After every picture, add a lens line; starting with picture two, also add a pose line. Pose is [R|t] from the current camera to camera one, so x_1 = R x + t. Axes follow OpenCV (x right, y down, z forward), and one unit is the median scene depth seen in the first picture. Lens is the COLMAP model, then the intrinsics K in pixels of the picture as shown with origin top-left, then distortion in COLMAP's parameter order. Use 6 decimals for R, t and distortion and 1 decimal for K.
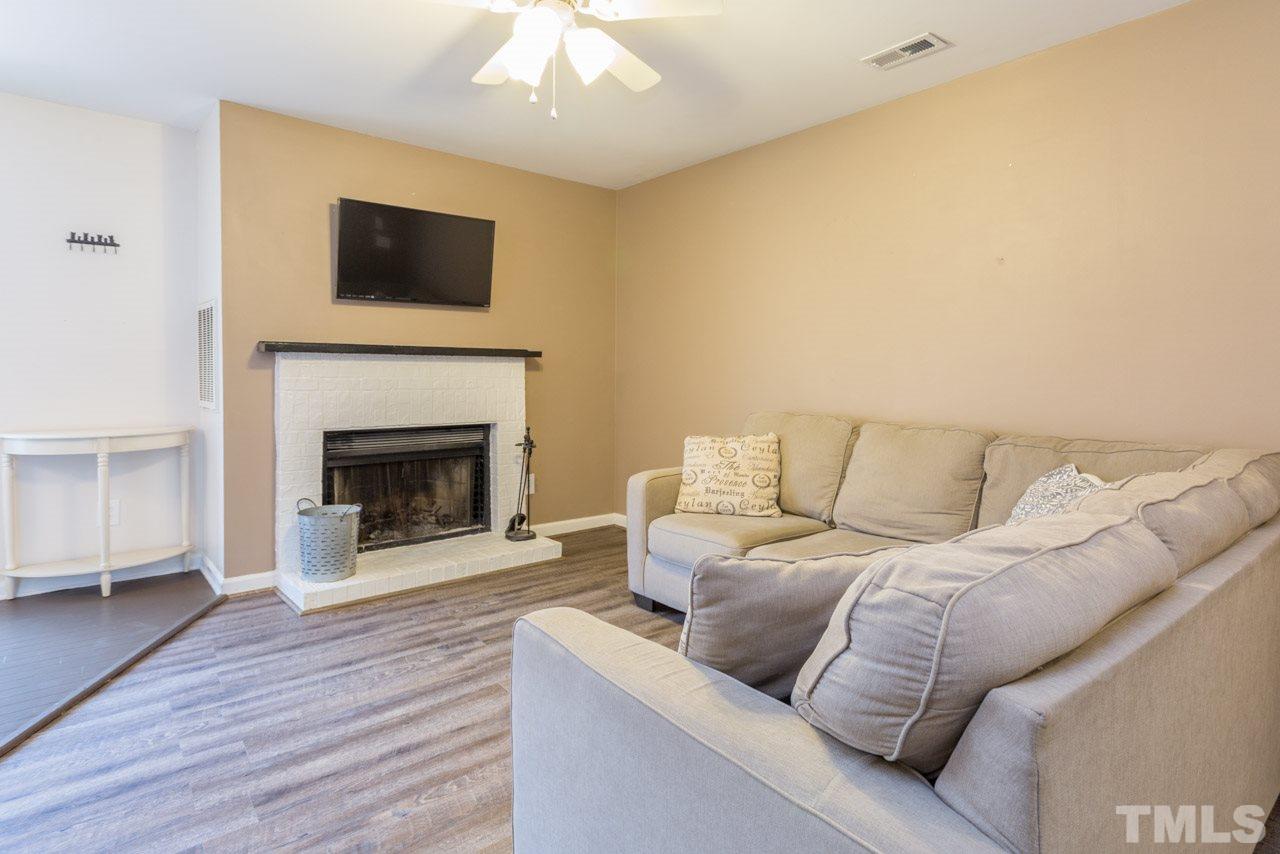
lens RADIAL K [[670.4, 0, 666.6], [0, 670.4, 384.2], [0, 0, 1]] dist [0.002625, 0.001577]
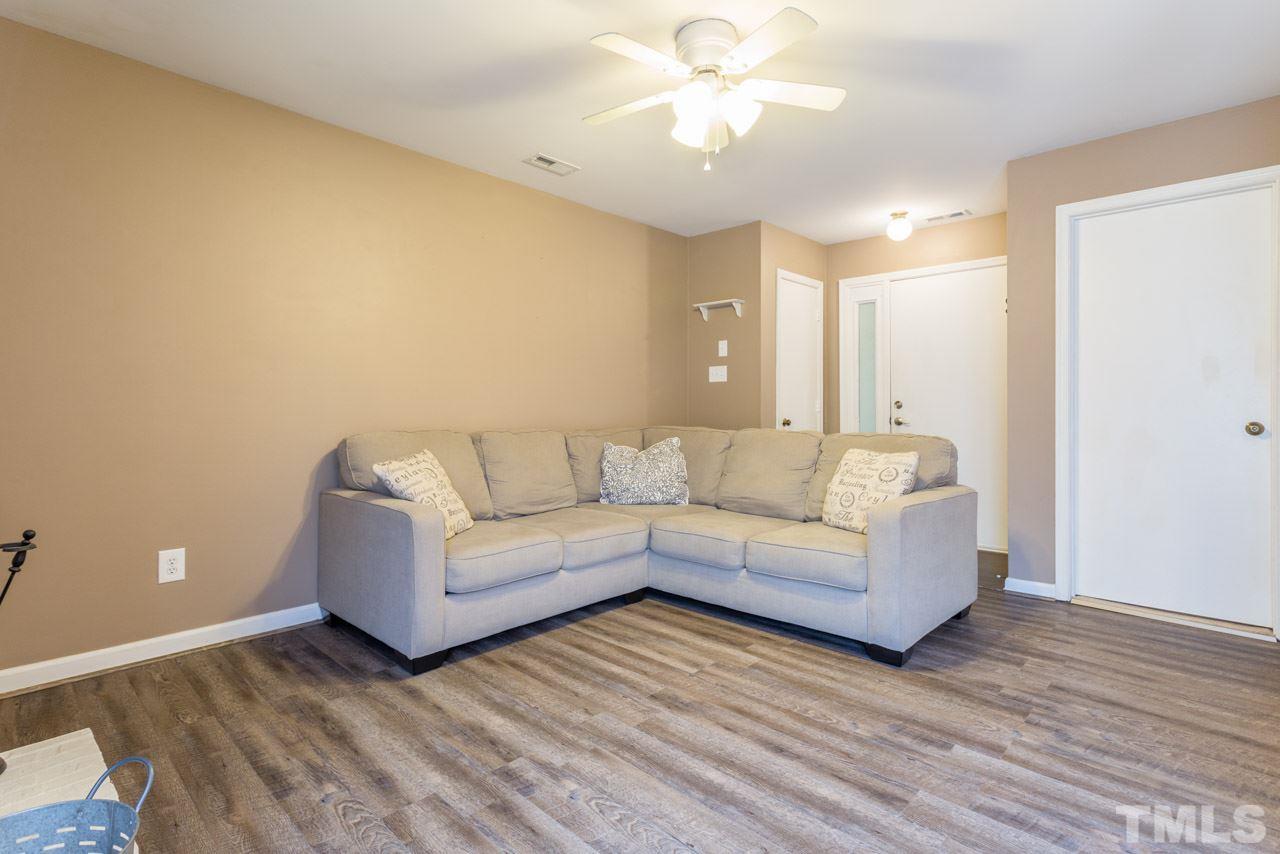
lens RADIAL K [[622.8, 0, 636.6], [0, 622.8, 394.4], [0, 0, 1]] dist [0.004181, 0.001676]
pose [[-0.095213, 0.012374, 0.995380, -0.845662], [0.016166, 0.999810, -0.010883, 0.005289], [-0.995326, 0.015055, -0.095395, 0.826010]]
